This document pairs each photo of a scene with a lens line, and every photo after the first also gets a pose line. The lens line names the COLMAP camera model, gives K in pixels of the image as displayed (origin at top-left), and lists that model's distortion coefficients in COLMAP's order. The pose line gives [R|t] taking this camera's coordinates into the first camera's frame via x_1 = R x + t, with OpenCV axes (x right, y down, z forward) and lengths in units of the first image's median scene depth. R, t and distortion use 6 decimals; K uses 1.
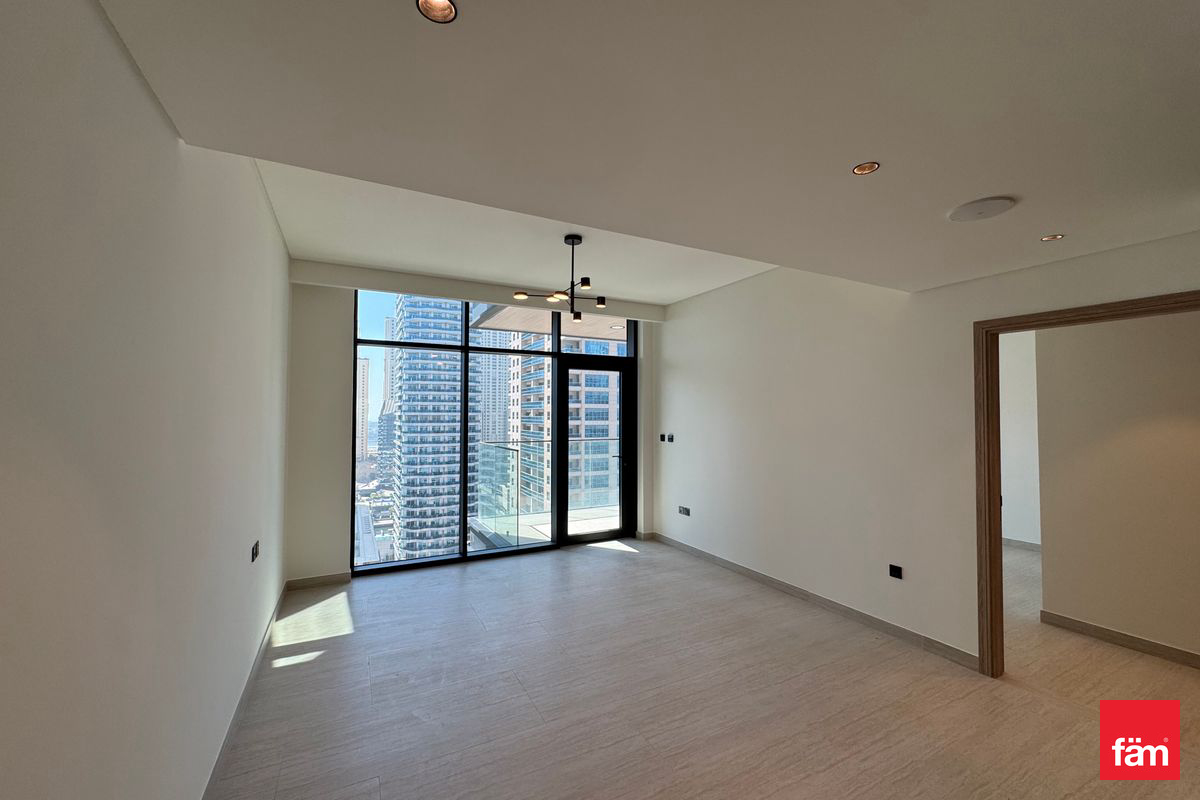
lens RADIAL K [[479.6, 0, 606.1], [0, 479.6, 399.6], [0, 0, 1]] dist [-0.001459, -0.000754]
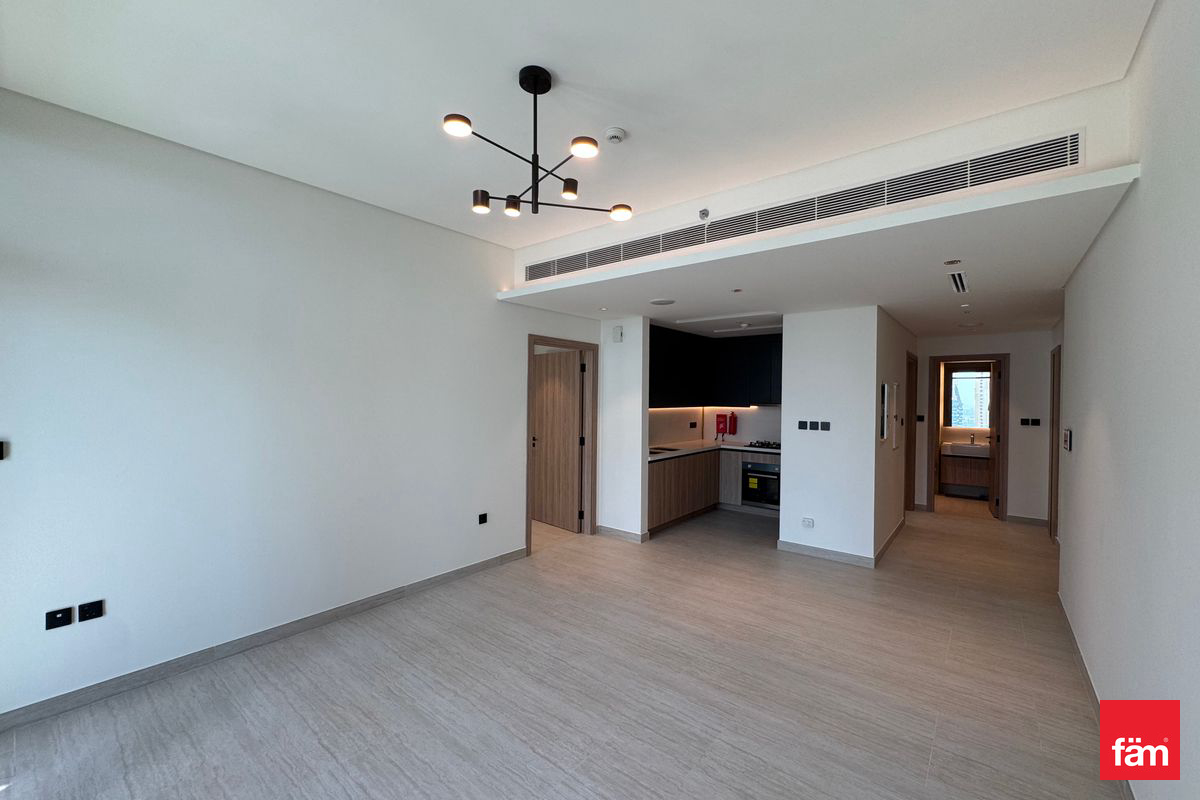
lens RADIAL K [[479.6, 0, 606.9], [0, 479.6, 404.1], [0, 0, 1]] dist [-0.001459, -0.000754]
pose [[-0.399820, -0.014276, 0.916483, -0.406222], [-0.034350, 0.999410, 0.000583, 0.031894], [-0.915950, -0.031248, -0.400074, 0.749991]]
